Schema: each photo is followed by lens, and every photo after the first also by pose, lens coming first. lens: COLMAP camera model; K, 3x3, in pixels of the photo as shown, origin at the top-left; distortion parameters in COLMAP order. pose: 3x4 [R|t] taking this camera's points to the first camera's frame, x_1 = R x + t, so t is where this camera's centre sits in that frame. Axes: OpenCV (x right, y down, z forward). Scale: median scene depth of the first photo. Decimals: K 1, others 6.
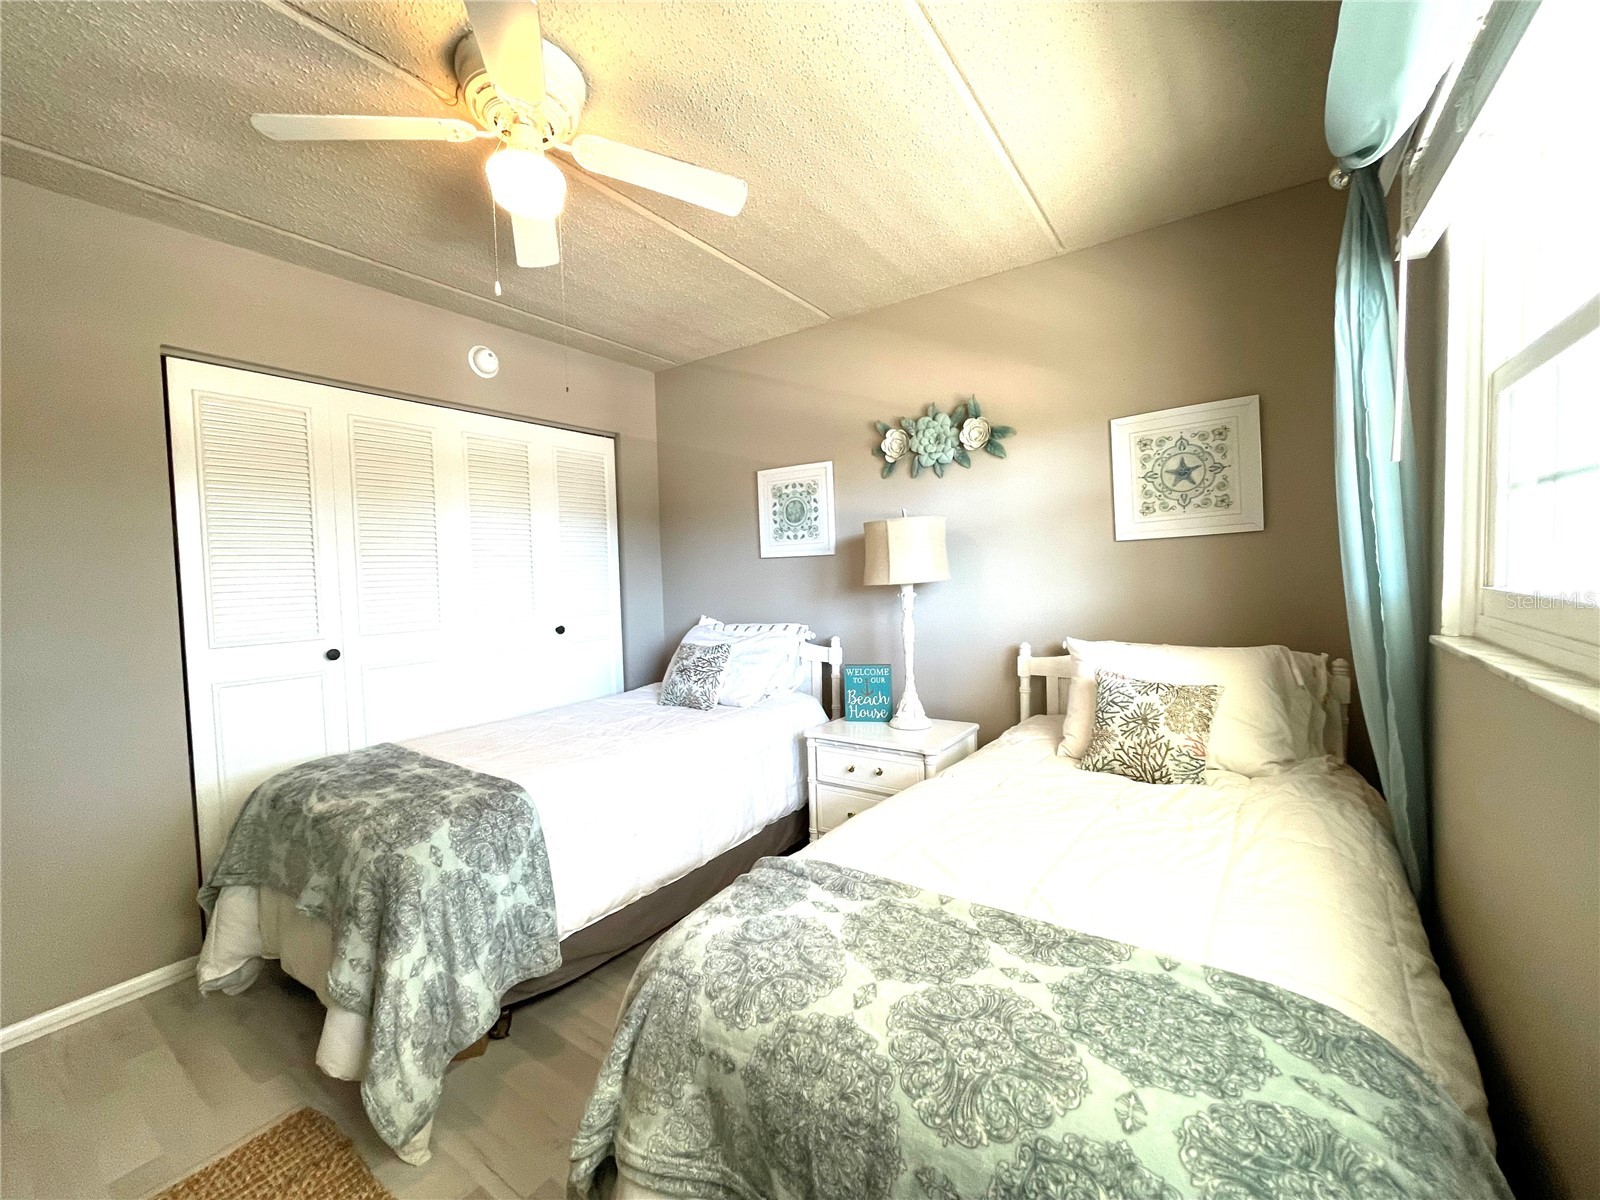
lens RADIAL K [[640.5, 0, 808.9], [0, 640.5, 600.1], [0, 0, 1]] dist [-0.001078, -0.000054]
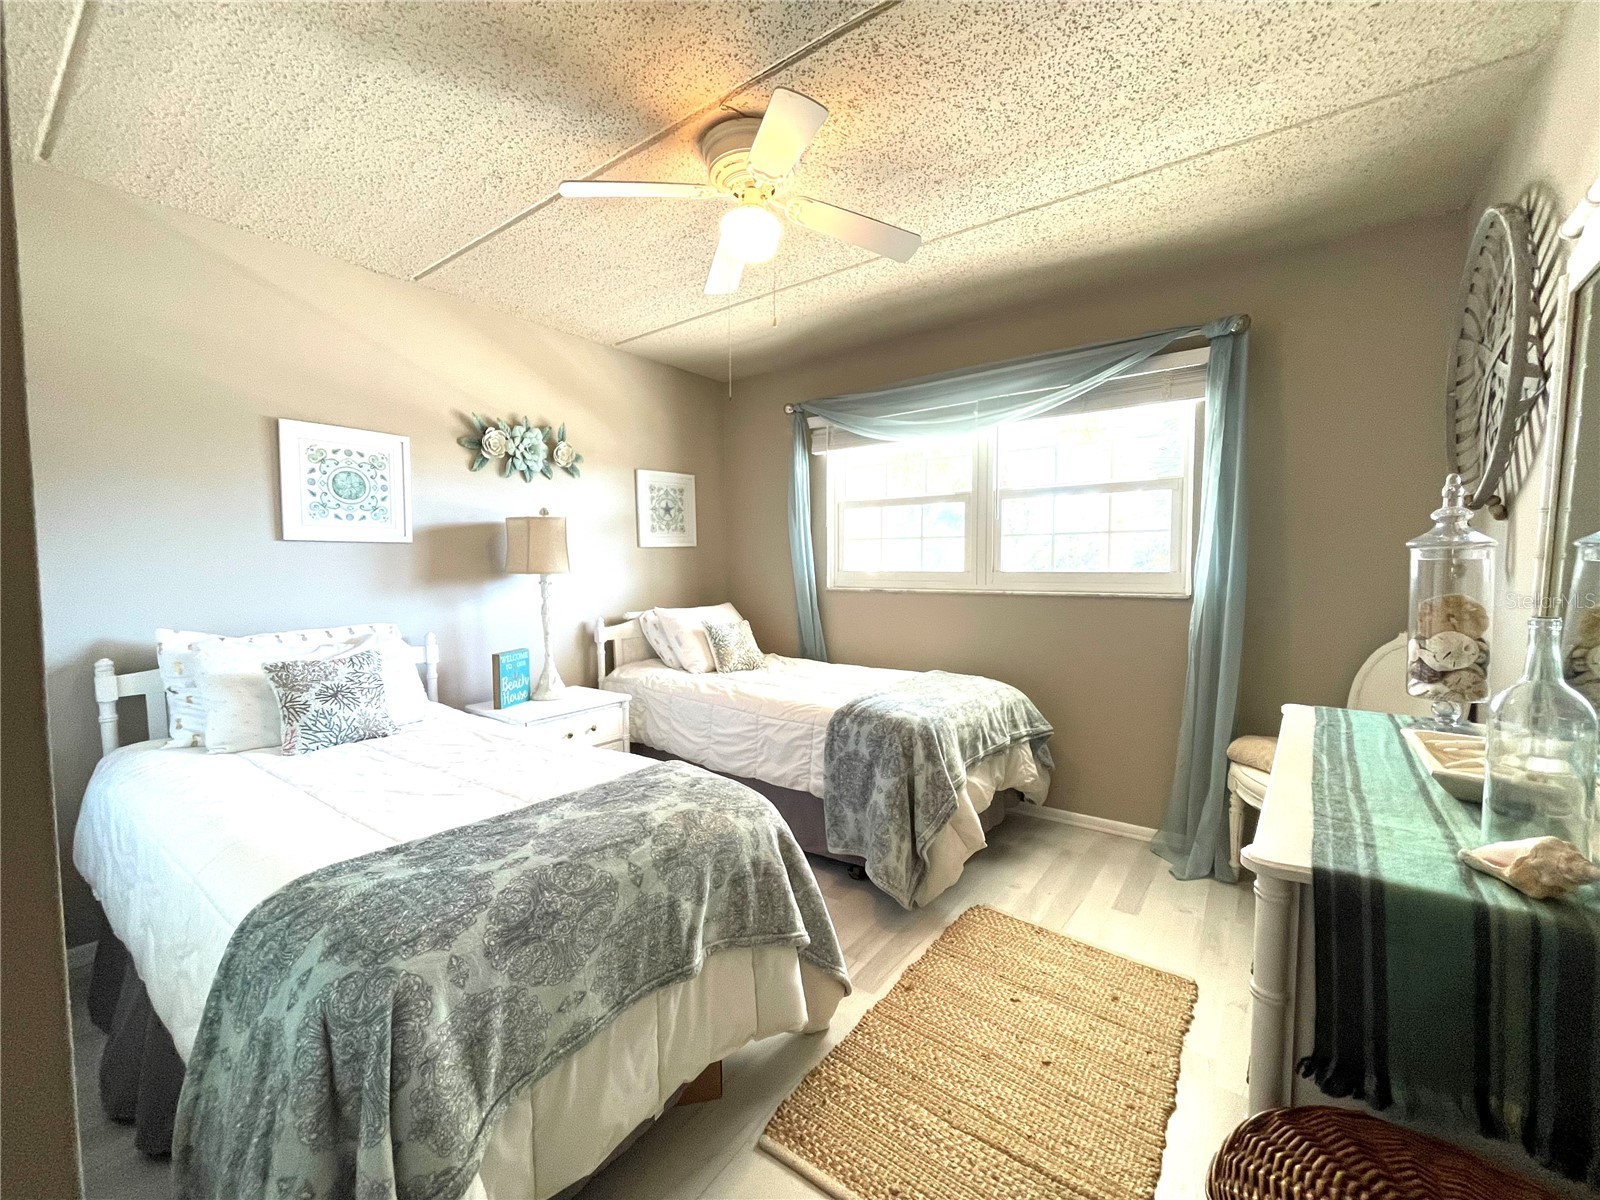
lens RADIAL K [[640.5, 0, 808.9], [0, 640.5, 600.1], [0, 0, 1]] dist [-0.001078, -0.000054]
pose [[0.028291, -0.032009, 0.999087, -0.943414], [0.043670, 0.998572, 0.030756, 0.005959], [-0.998645, 0.042760, 0.029648, 0.479171]]
